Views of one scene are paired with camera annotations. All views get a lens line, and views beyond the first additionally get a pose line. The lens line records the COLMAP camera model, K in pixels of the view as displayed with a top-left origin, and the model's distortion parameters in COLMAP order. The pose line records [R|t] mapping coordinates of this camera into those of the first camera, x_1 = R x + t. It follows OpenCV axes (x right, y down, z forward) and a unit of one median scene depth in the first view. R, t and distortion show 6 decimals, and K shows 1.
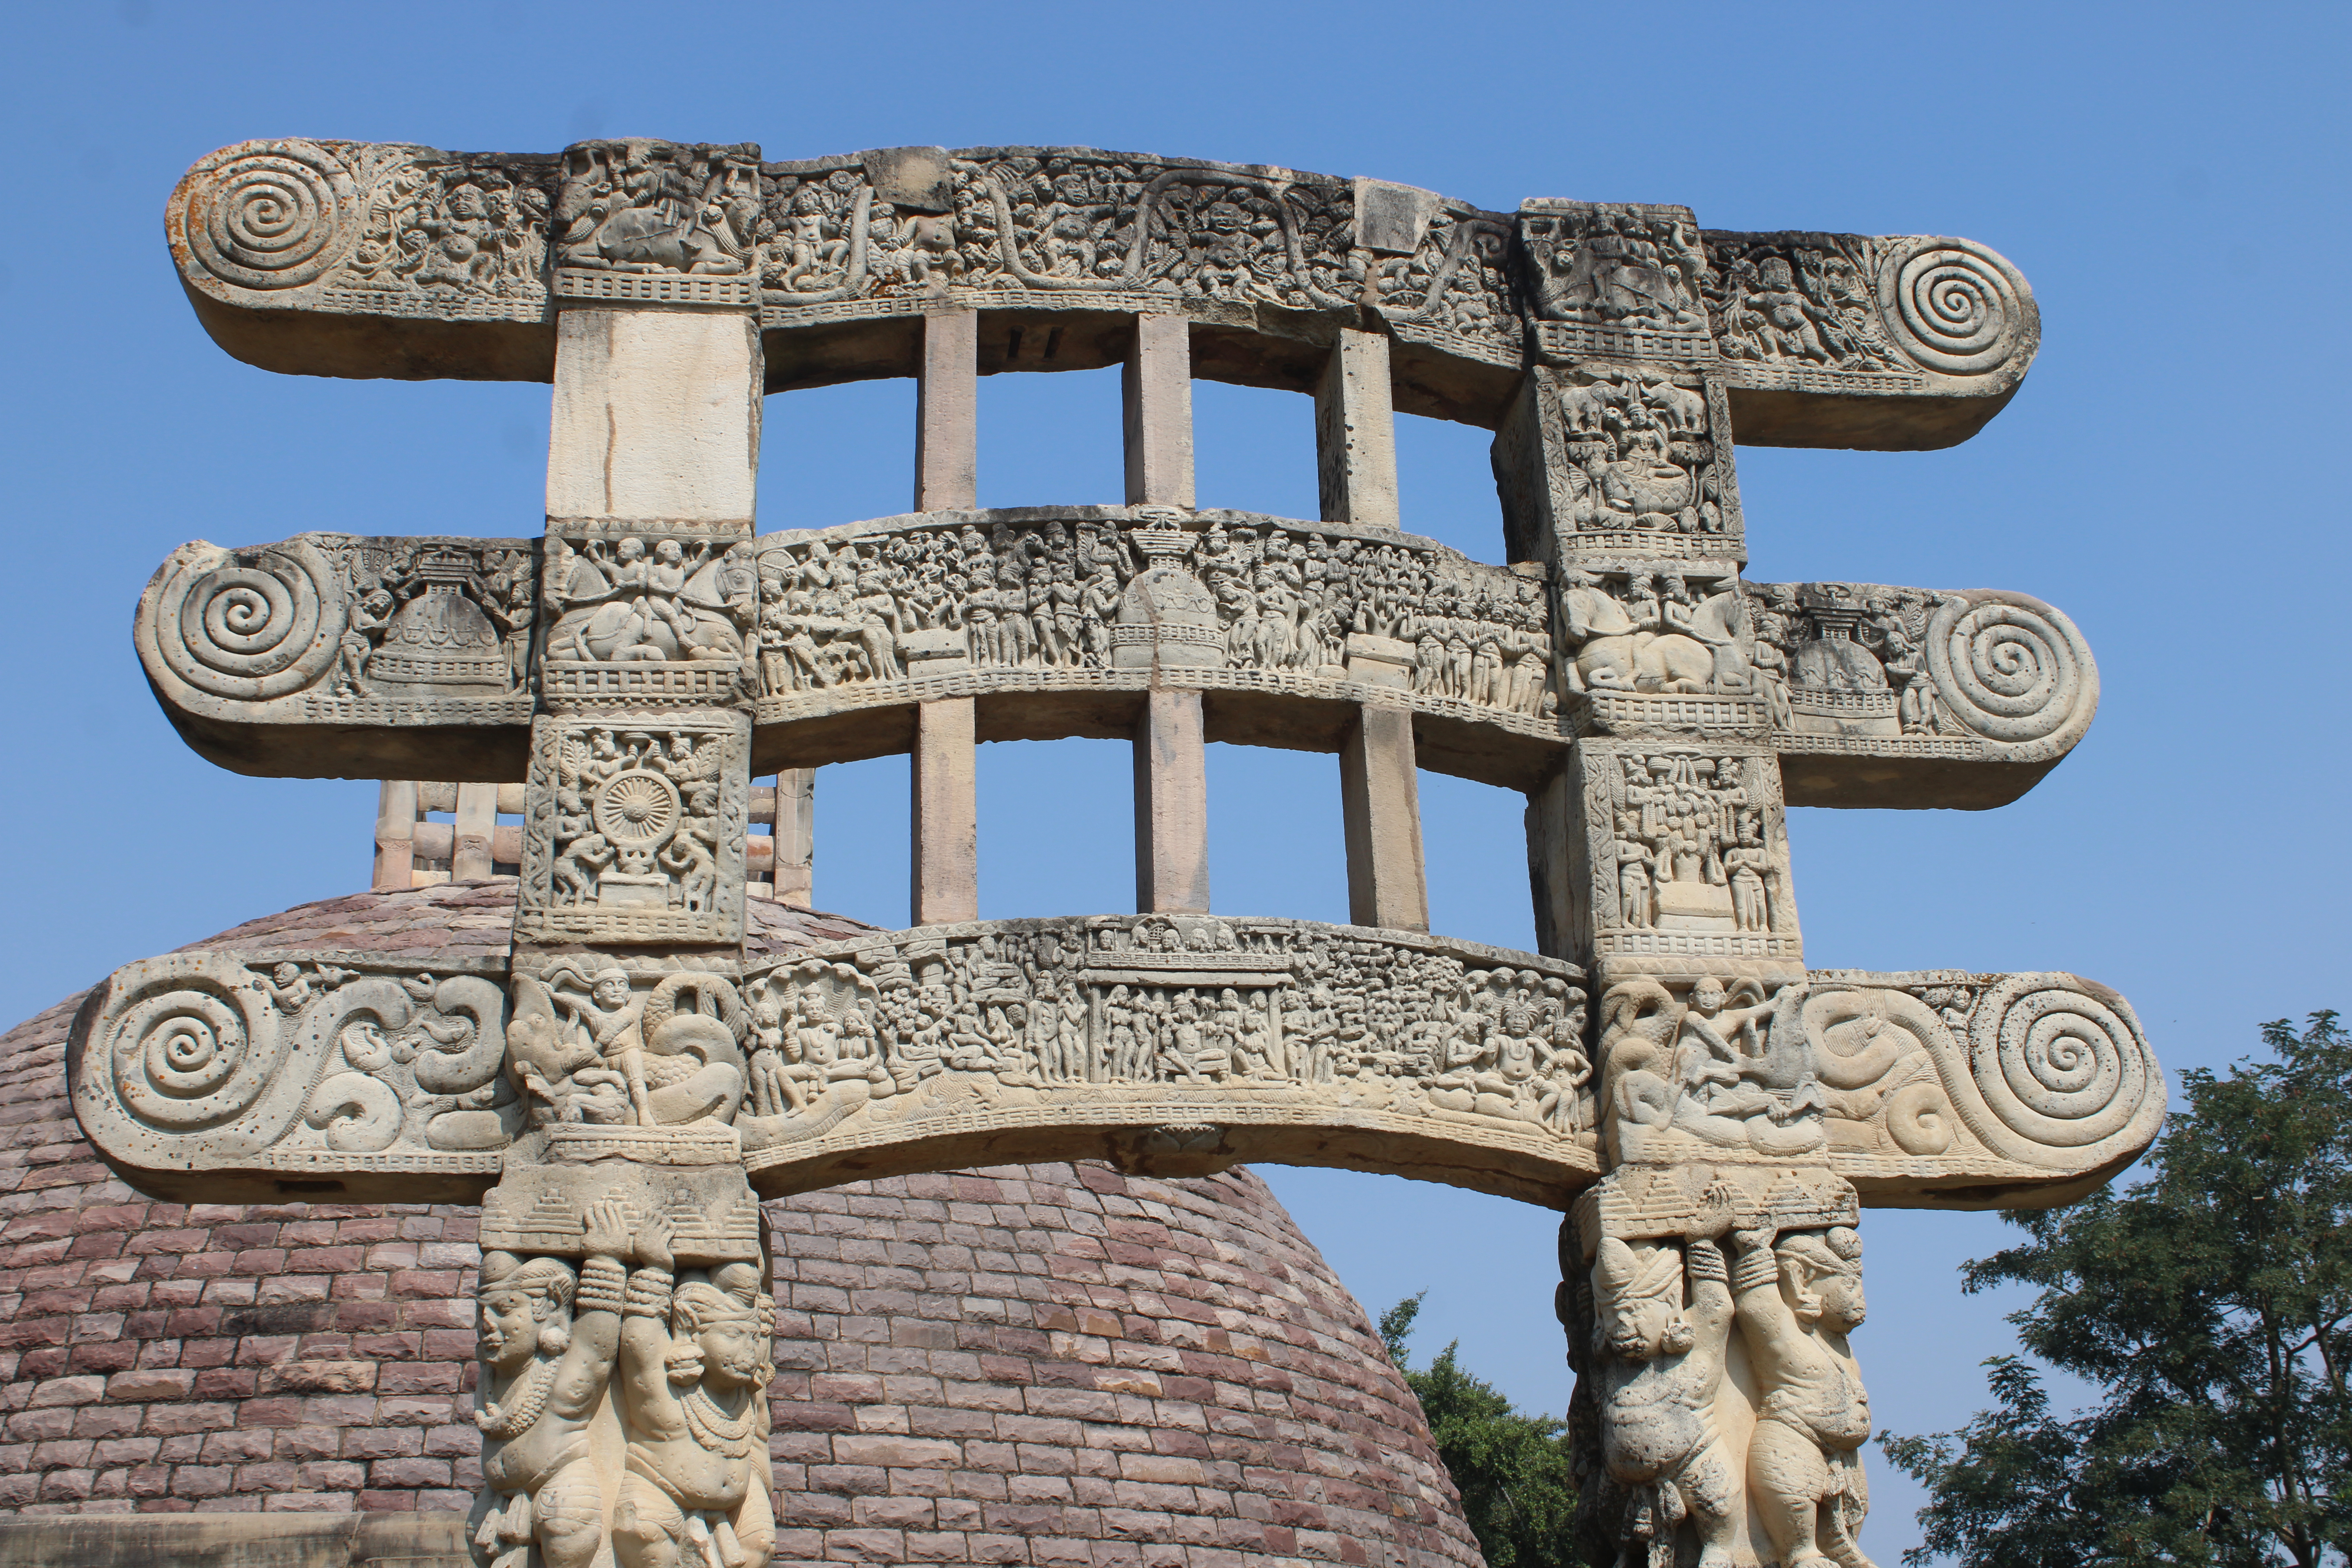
lens RADIAL K [[2852.5, 0, 1179.9], [0, 2852.5, 797.4], [0, 0, 1]] dist [-0.065015, 0.000000]
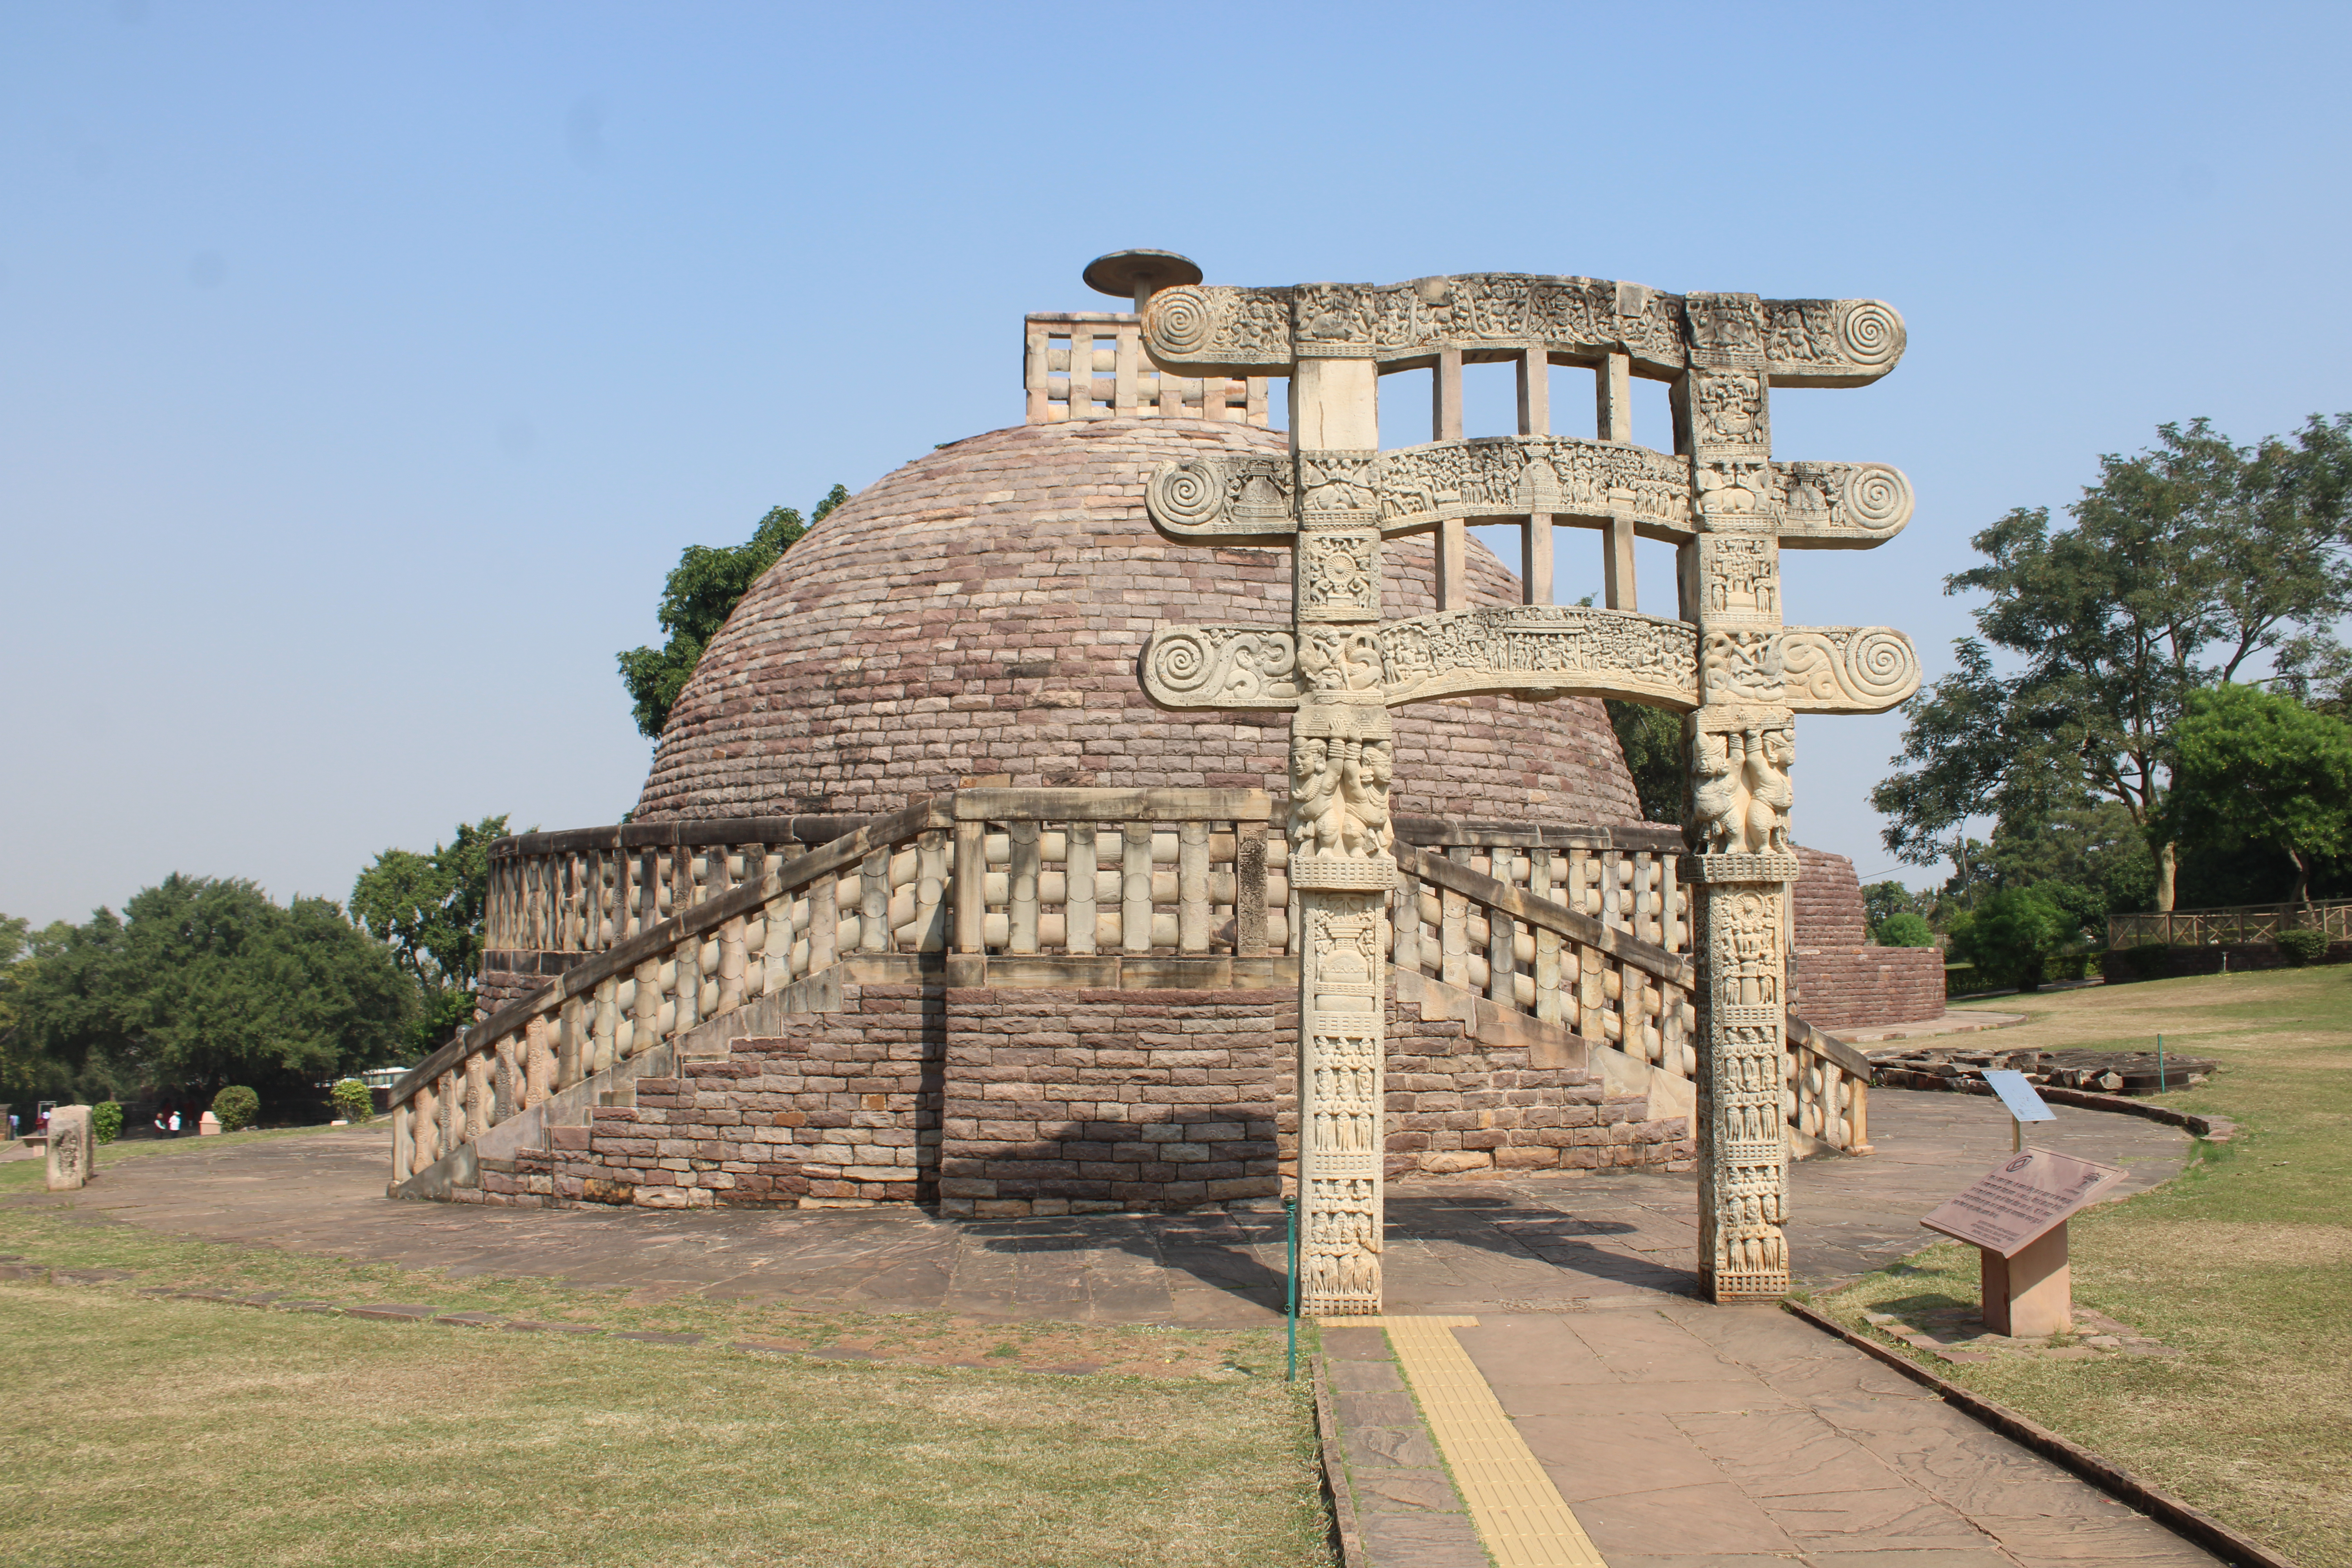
lens RADIAL K [[1947.9, 0, 1173.9], [0, 1947.9, 778.2], [0, 0, 1]] dist [-0.142293, 0.055983]
pose [[0.992009, 0.019985, -0.124574, -0.103843], [0.016039, 0.959389, 0.281631, -0.292940], [0.125143, -0.281379, 0.951402, -0.732048]]
